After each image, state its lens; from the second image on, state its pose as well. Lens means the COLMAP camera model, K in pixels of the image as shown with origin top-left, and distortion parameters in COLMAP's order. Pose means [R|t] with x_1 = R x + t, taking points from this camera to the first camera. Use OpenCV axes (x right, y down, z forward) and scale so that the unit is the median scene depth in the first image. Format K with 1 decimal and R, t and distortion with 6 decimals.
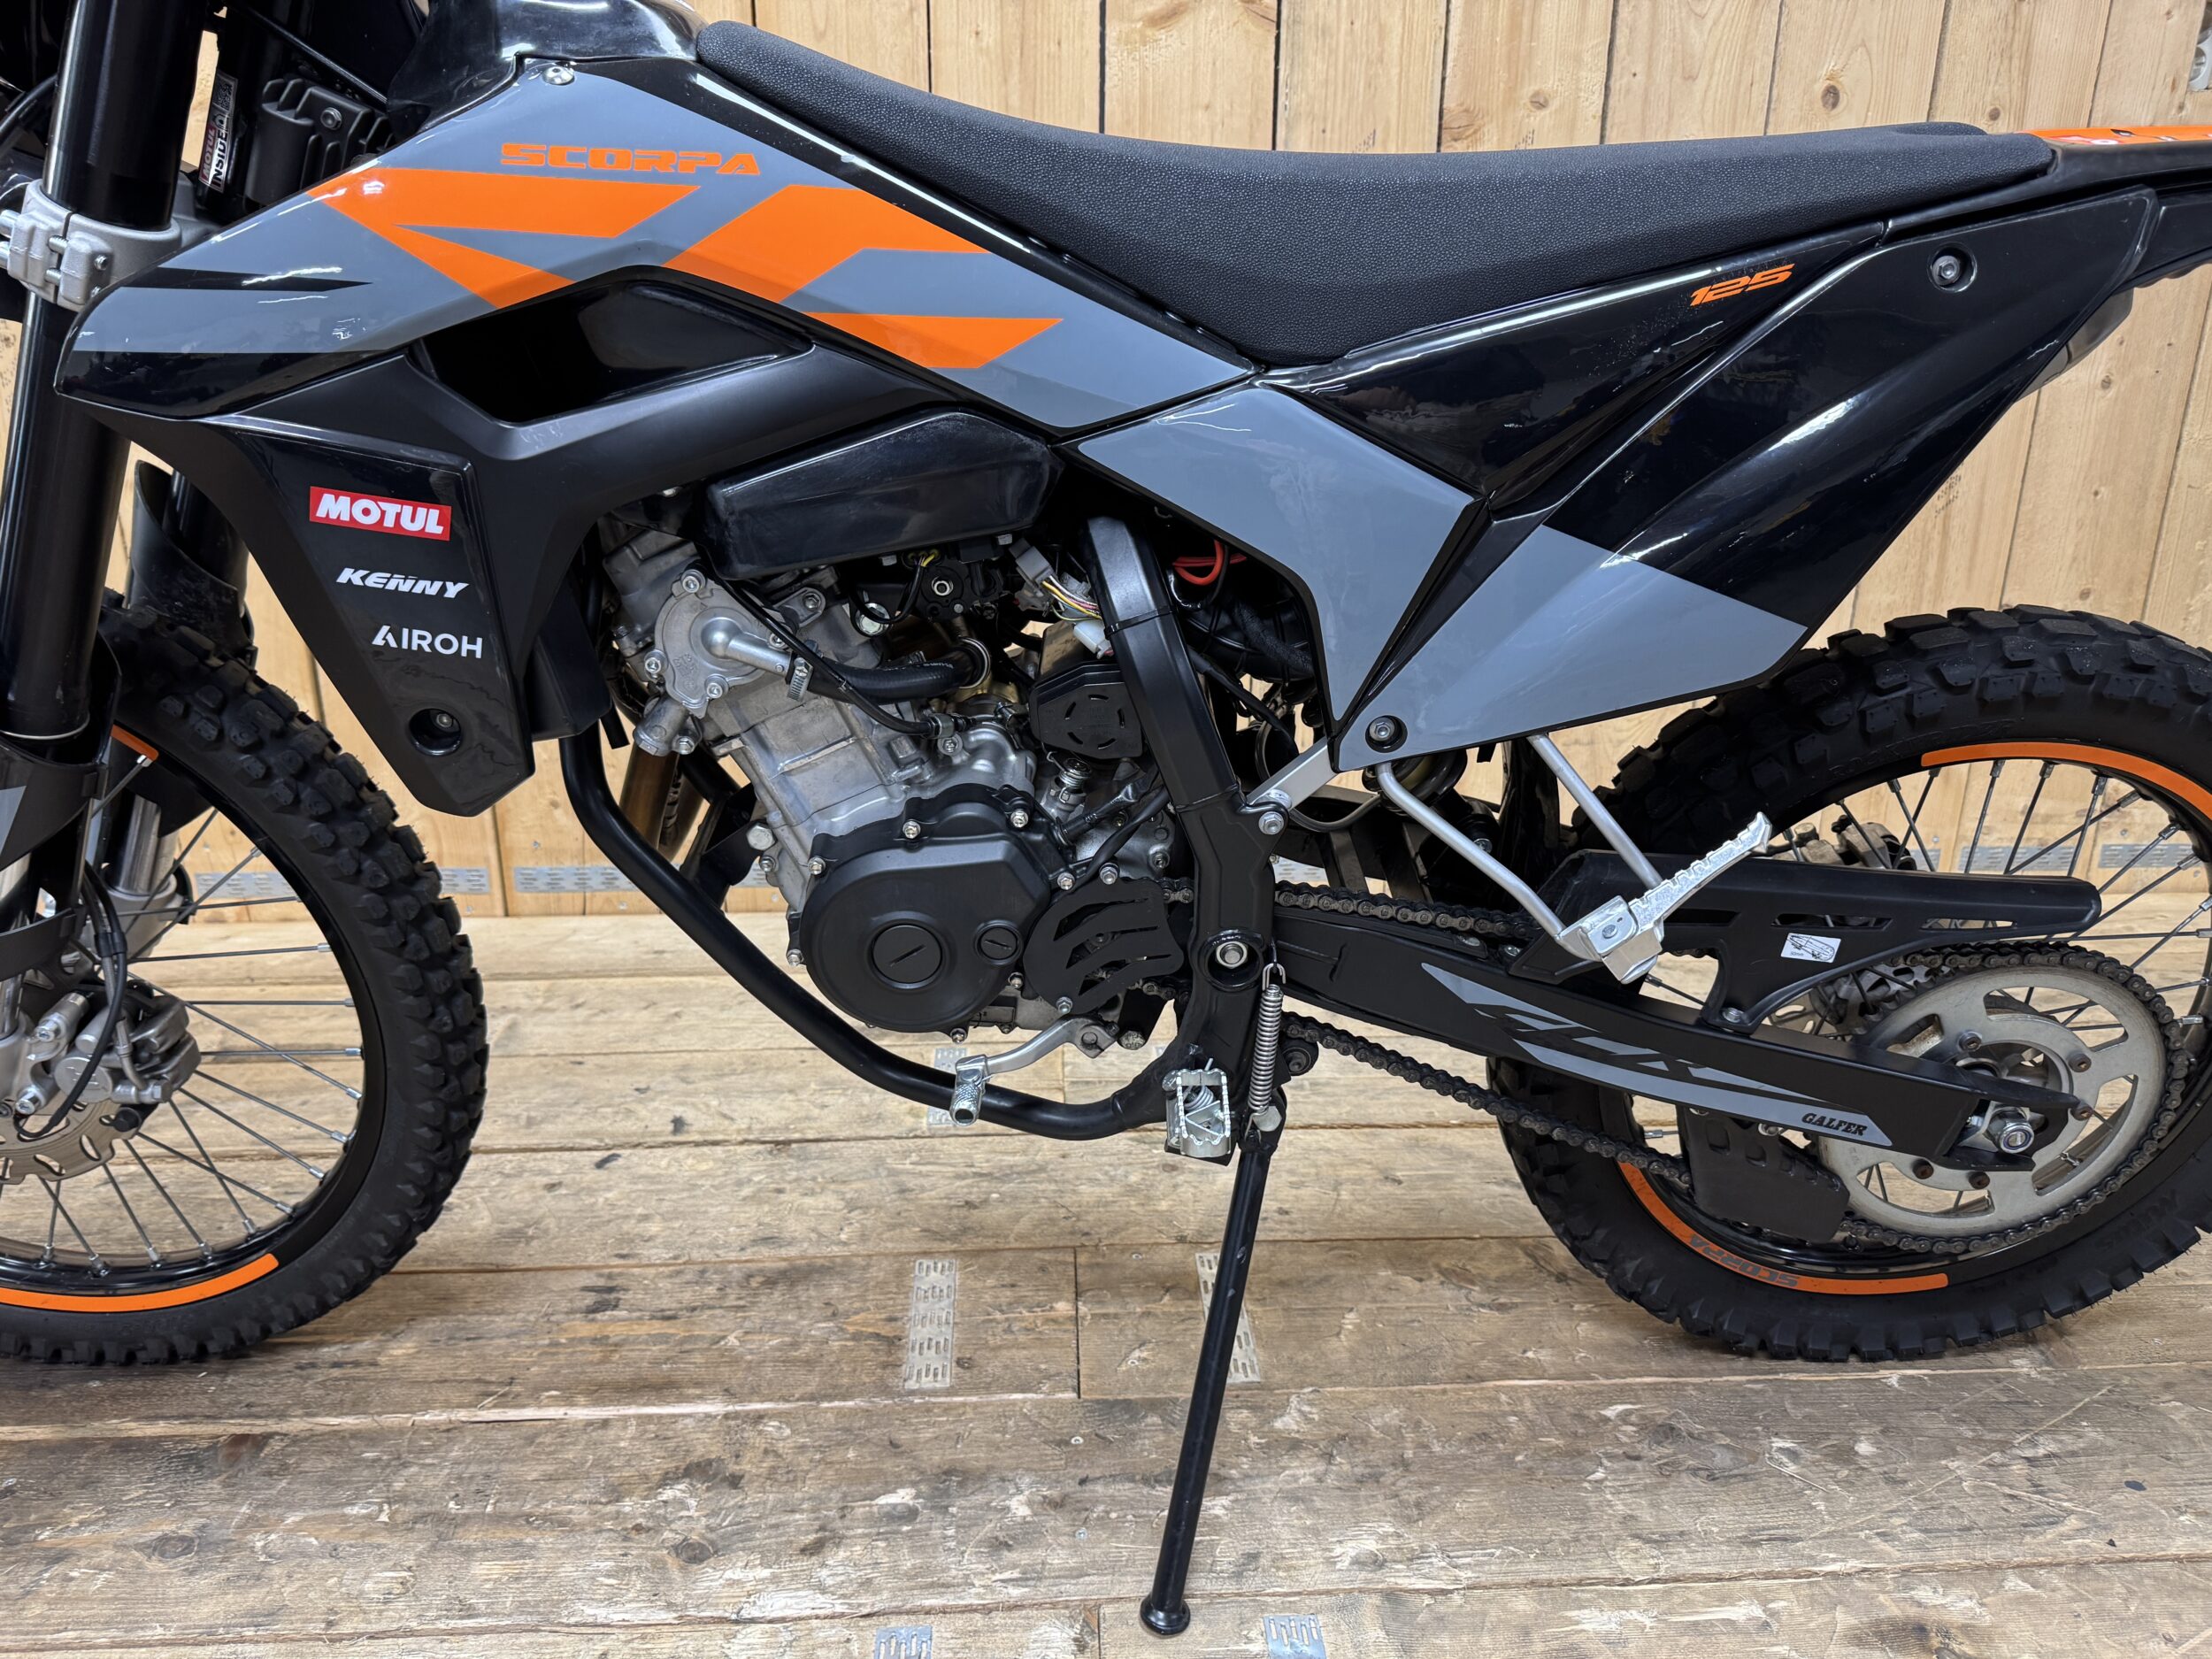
lens RADIAL K [[1578.6, 0, 1111.8], [0, 1578.6, 833.2], [0, 0, 1]] dist [0.010172, -0.017632]
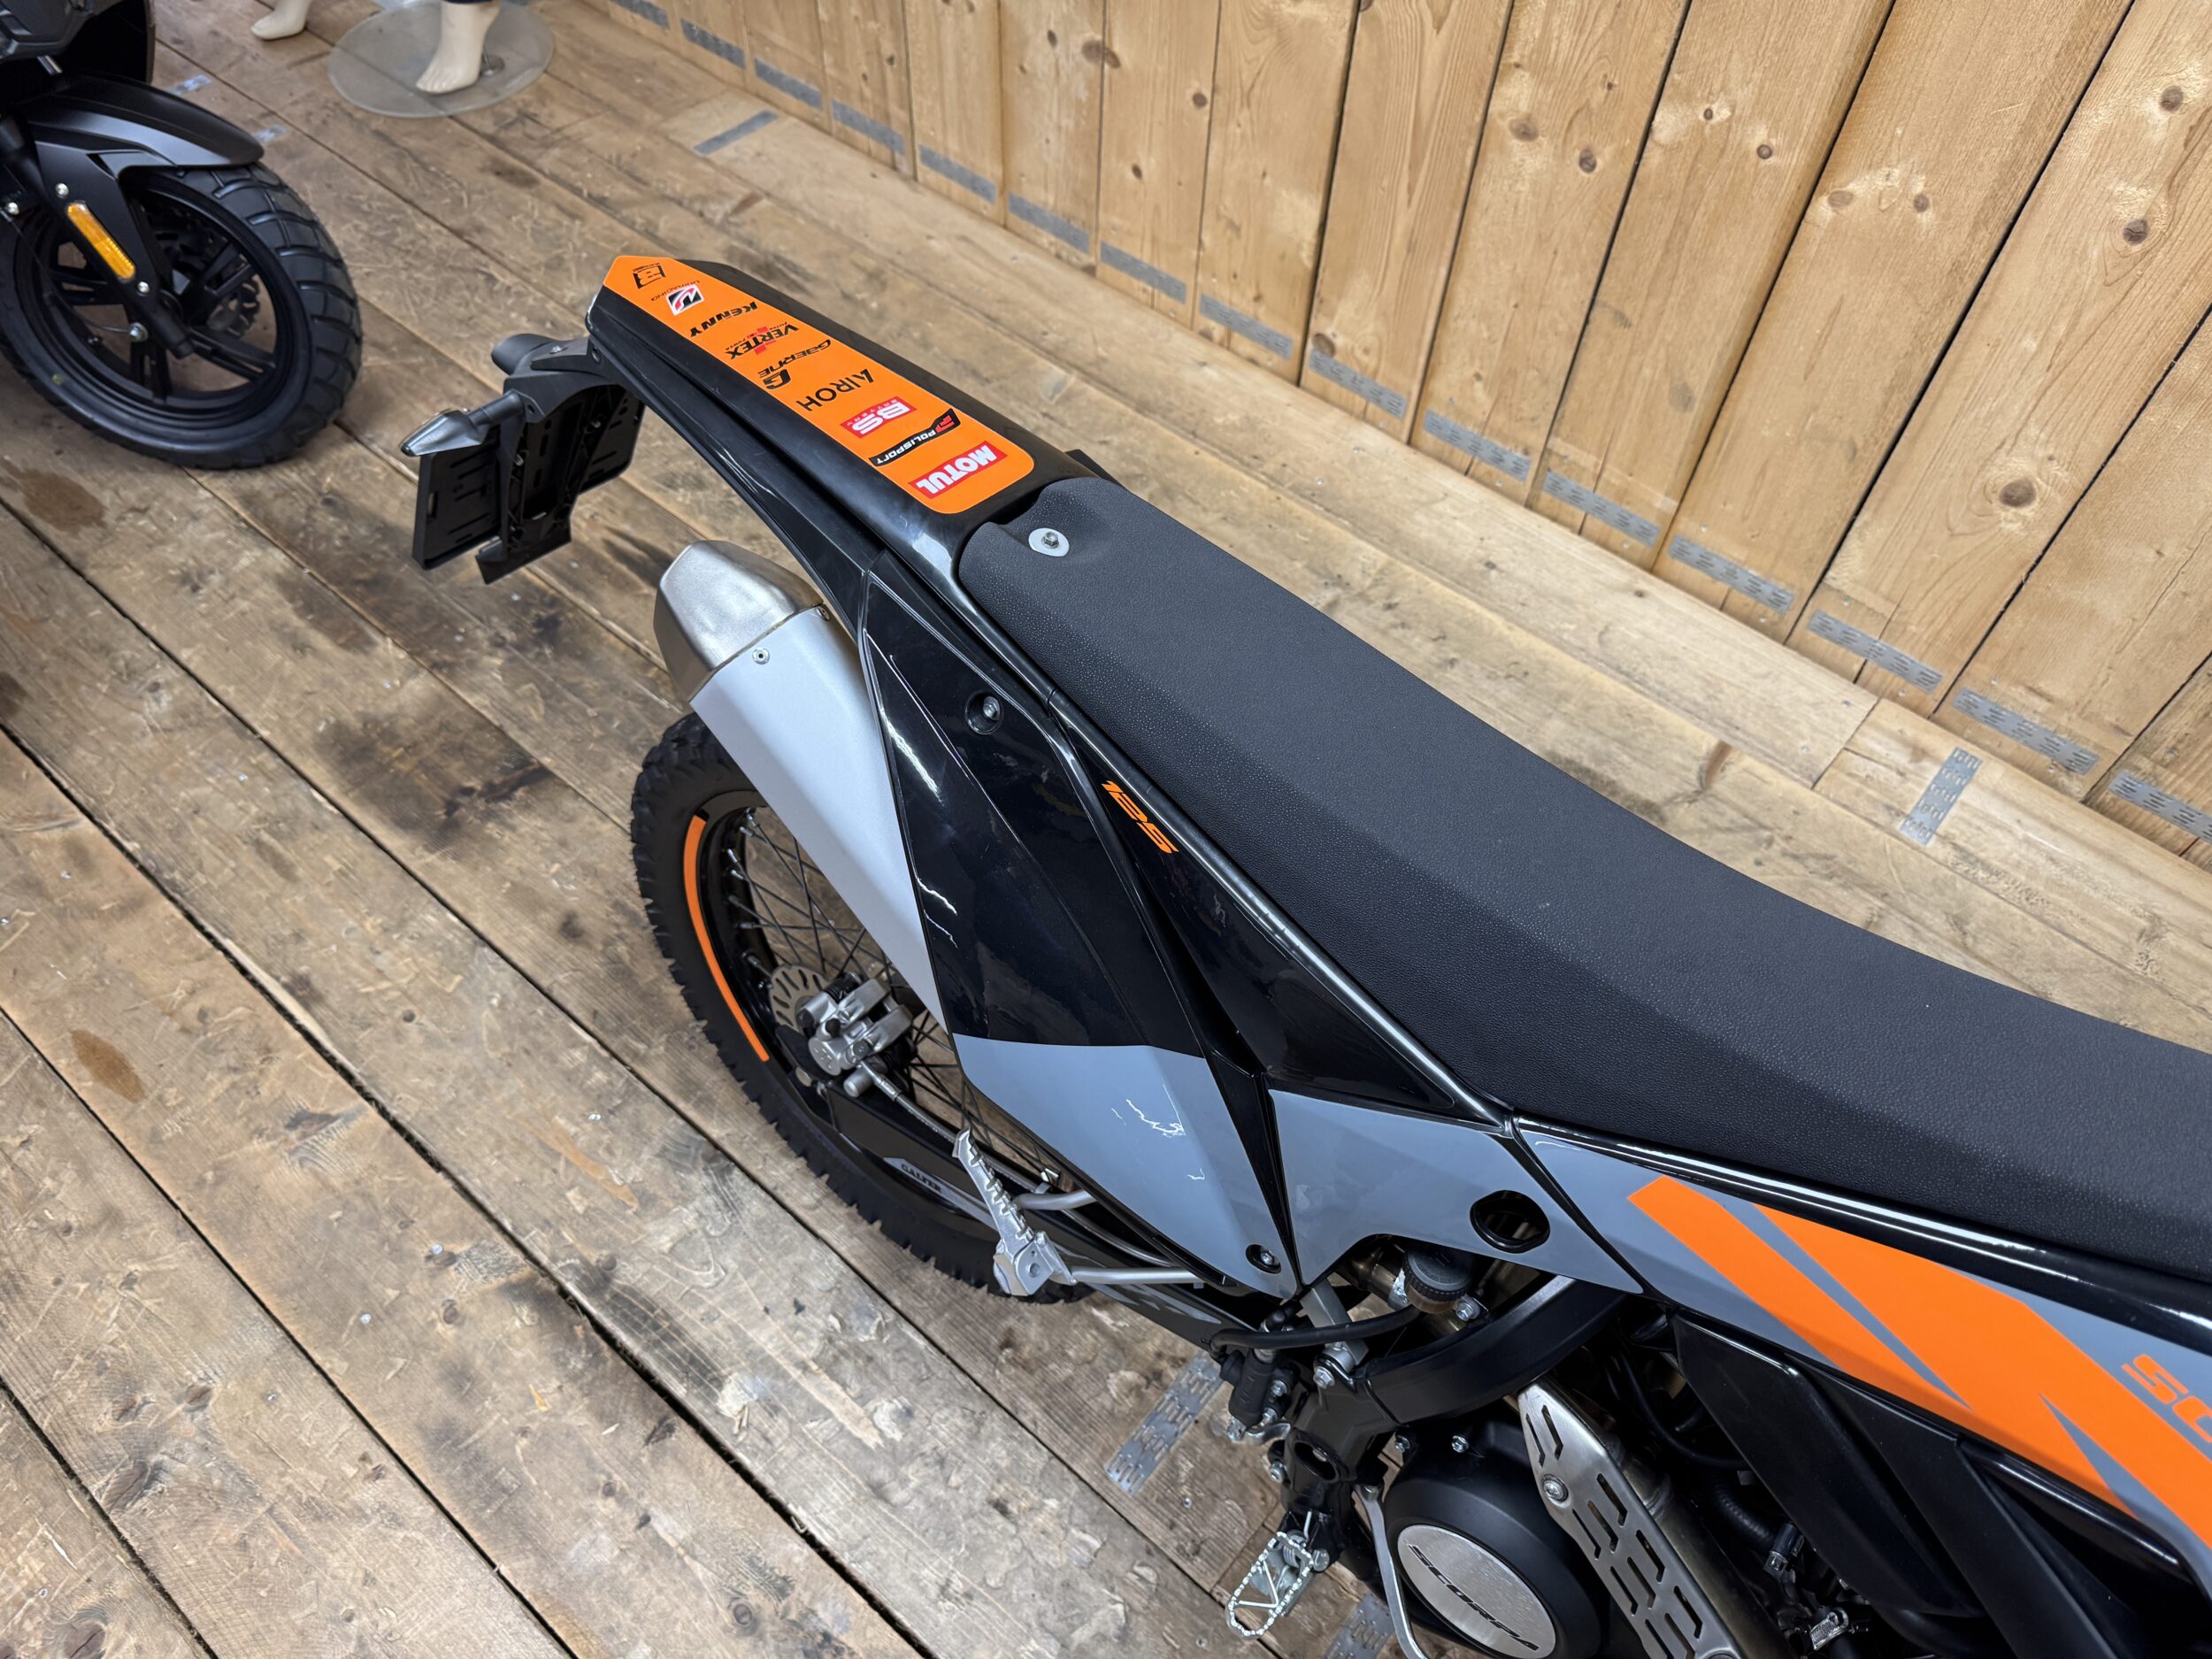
lens RADIAL K [[1578.6, 0, 1101.6], [0, 1578.6, 843.0], [0, 0, 1]] dist [0.010172, -0.017632]
pose [[0.722692, 0.566880, -0.395428, 0.080453], [-0.238628, 0.741576, 0.626994, -0.590007], [0.648670, -0.358763, 0.671205, 0.050370]]
